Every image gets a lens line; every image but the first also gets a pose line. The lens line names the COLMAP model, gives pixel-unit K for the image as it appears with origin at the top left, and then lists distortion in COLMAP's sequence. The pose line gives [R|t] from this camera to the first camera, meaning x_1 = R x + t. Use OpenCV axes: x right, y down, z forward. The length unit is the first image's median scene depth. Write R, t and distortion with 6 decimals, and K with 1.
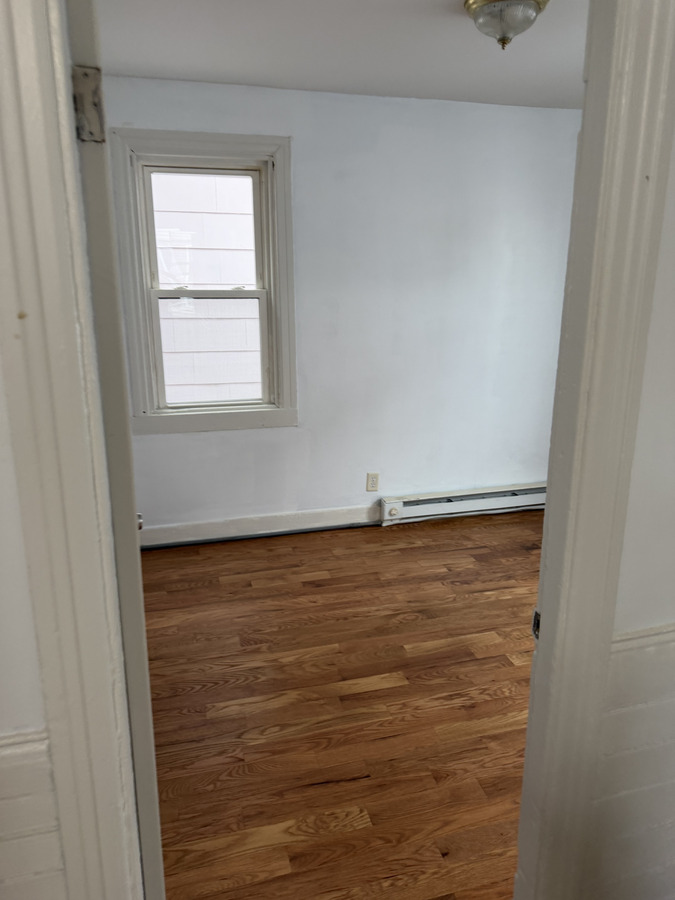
lens RADIAL K [[626.9, 0, 337.5], [0, 626.9, 450.0], [0, 0, 1]] dist [0.039275, -0.039695]
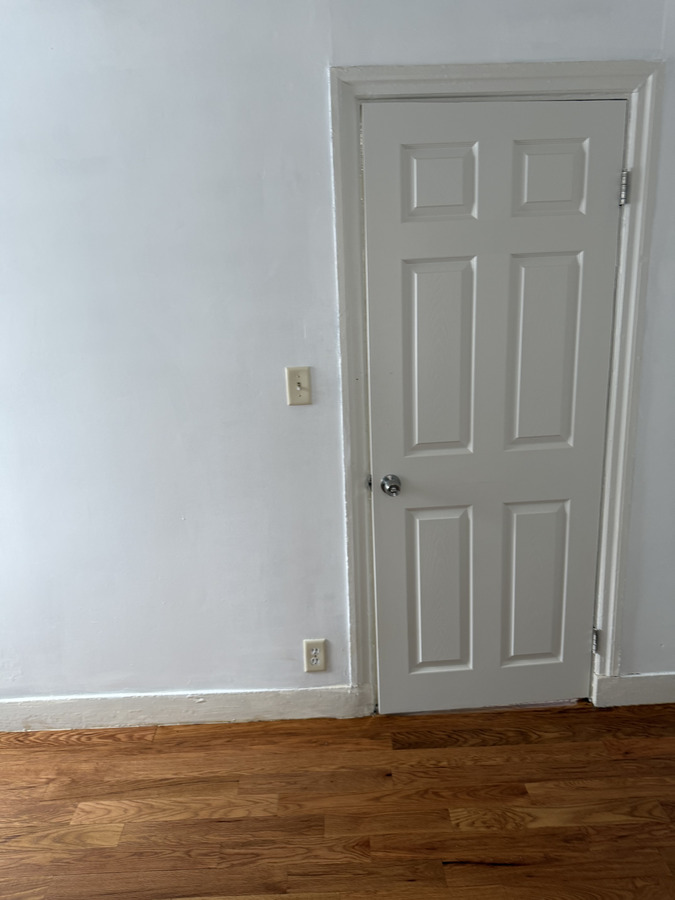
lens RADIAL K [[626.9, 0, 337.5], [0, 626.9, 450.0], [0, 0, 1]] dist [0.039275, -0.039695]
pose [[-0.971118, -0.026582, 0.237114, 0.001697], [0.098056, 0.861513, 0.498178, -0.407474], [-0.217519, 0.507040, -0.834024, 1.482370]]
